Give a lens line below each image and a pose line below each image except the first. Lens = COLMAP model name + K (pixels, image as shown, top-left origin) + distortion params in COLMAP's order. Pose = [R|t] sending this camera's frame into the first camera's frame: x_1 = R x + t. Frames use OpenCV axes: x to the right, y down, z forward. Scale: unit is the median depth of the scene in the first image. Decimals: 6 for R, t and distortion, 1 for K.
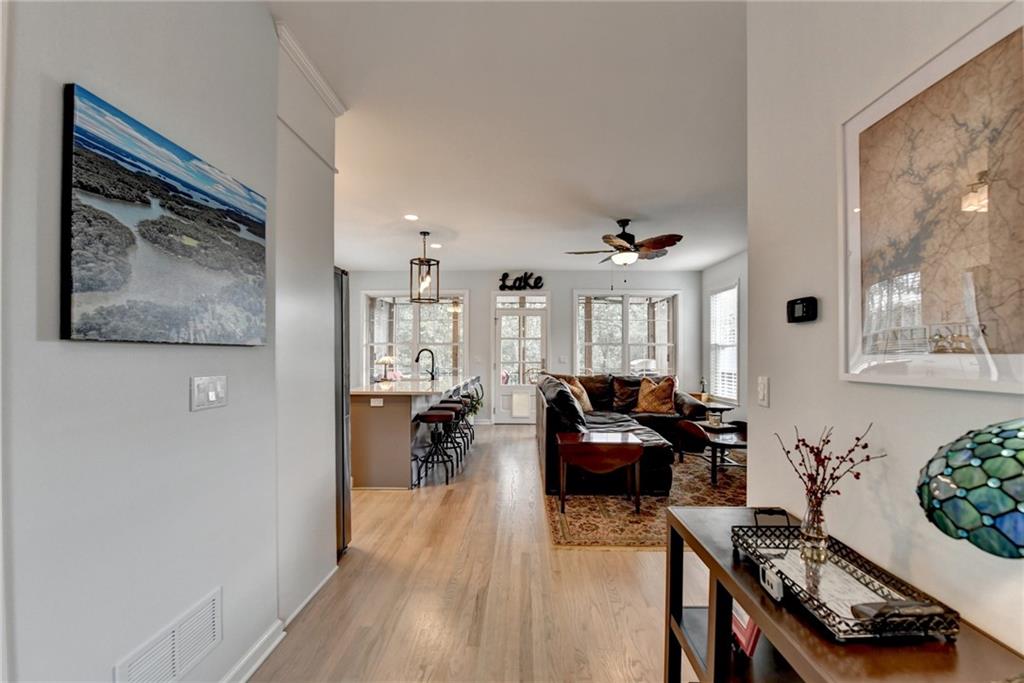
lens RADIAL K [[434.6, 0, 515.2], [0, 434.6, 357.4], [0, 0, 1]] dist [-0.020340, -0.000741]
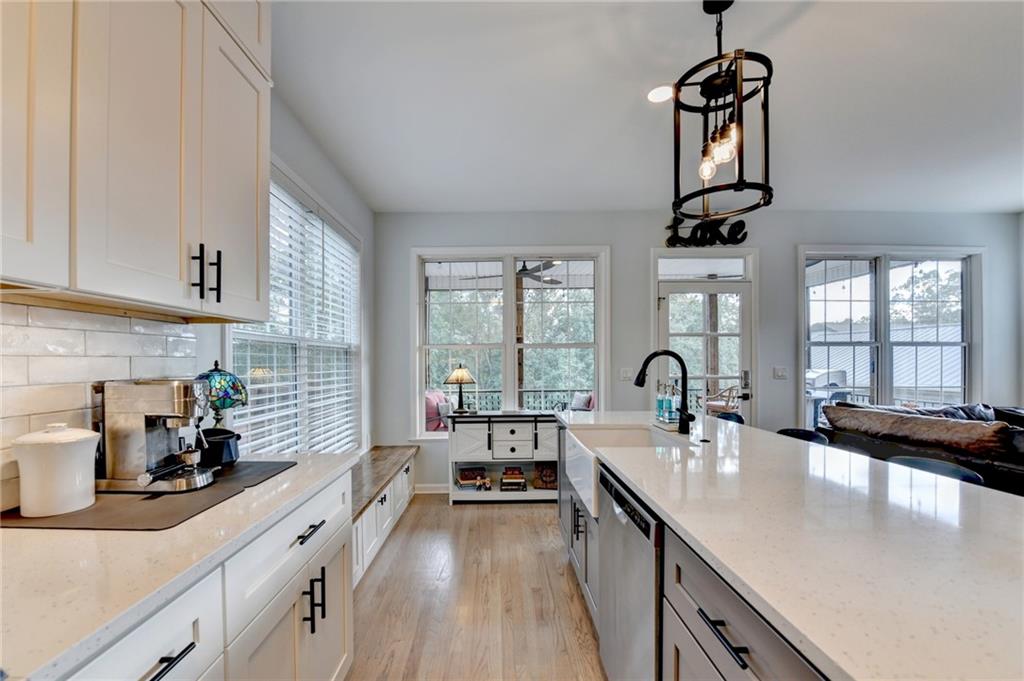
lens RADIAL K [[416.2, 0, 461.3], [0, 416.2, 363.4], [0, 0, 1]] dist [-0.021978, -0.000281]
pose [[0.999971, -0.006794, 0.003383, -1.366111], [0.006810, 0.999965, -0.004765, -0.028470], [-0.003351, 0.004788, 0.999983, 2.201222]]
